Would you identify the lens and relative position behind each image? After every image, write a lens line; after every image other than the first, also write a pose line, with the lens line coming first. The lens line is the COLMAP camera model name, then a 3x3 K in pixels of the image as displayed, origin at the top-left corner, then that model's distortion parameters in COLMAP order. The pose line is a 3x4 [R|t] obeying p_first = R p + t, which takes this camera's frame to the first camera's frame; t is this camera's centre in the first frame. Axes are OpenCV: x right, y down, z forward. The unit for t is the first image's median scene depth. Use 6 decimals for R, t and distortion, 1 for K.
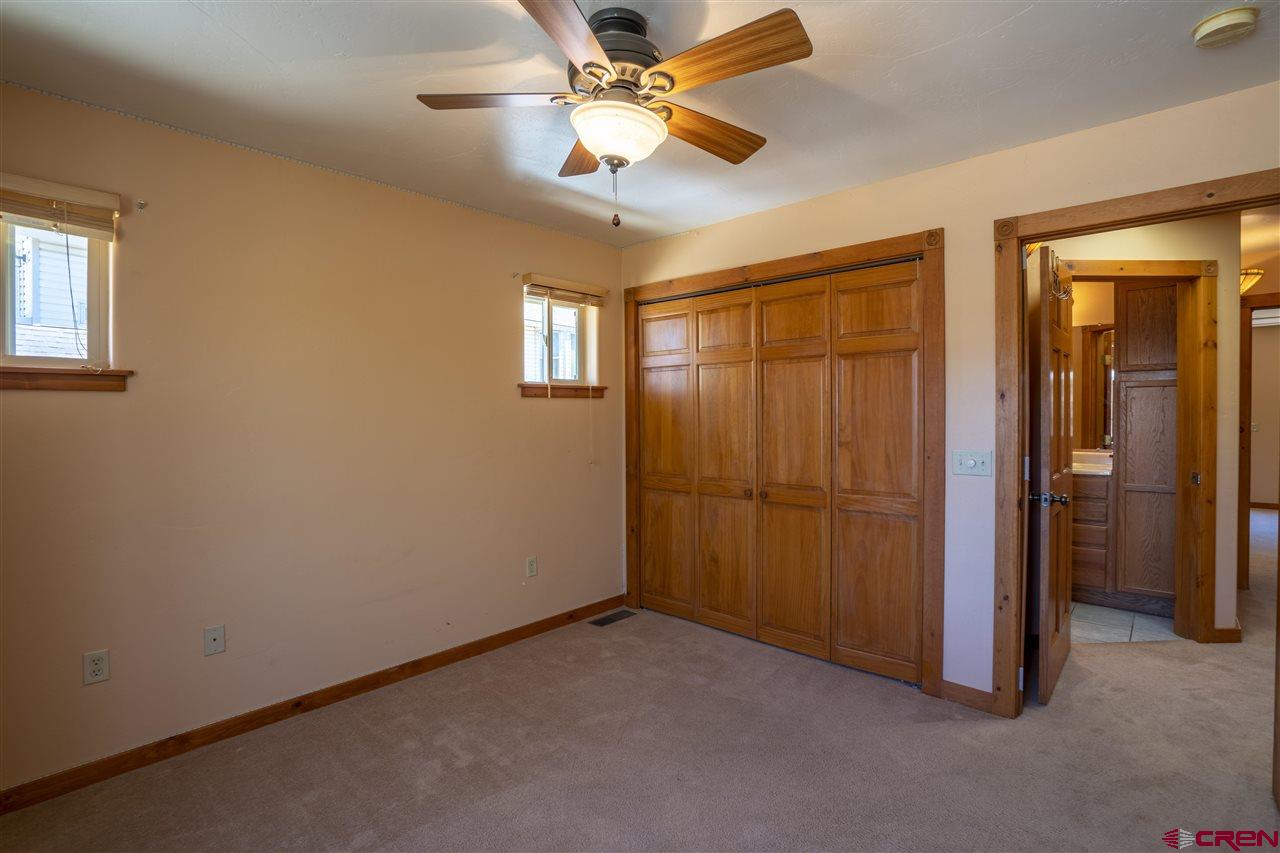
lens RADIAL K [[594.8, 0, 640.1], [0, 594.8, 417.8], [0, 0, 1]] dist [-0.028994, 0.000906]
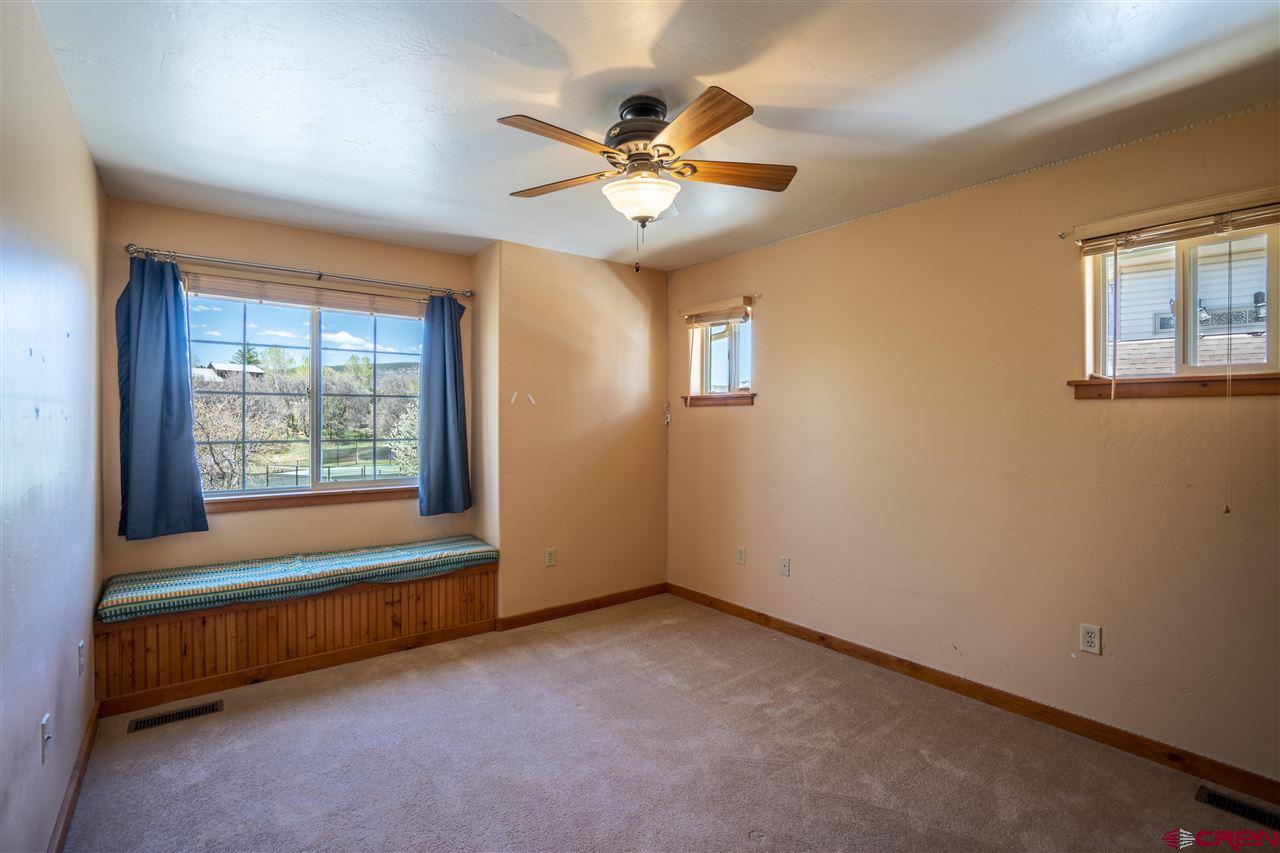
lens RADIAL K [[594.8, 0, 640.1], [0, 594.8, 417.8], [0, 0, 1]] dist [-0.028994, 0.000906]
pose [[-0.155023, 0.003776, -0.987904, 0.598949], [-0.016853, 0.999837, 0.006466, -0.008089], [0.987767, 0.017651, -0.154935, 0.593381]]
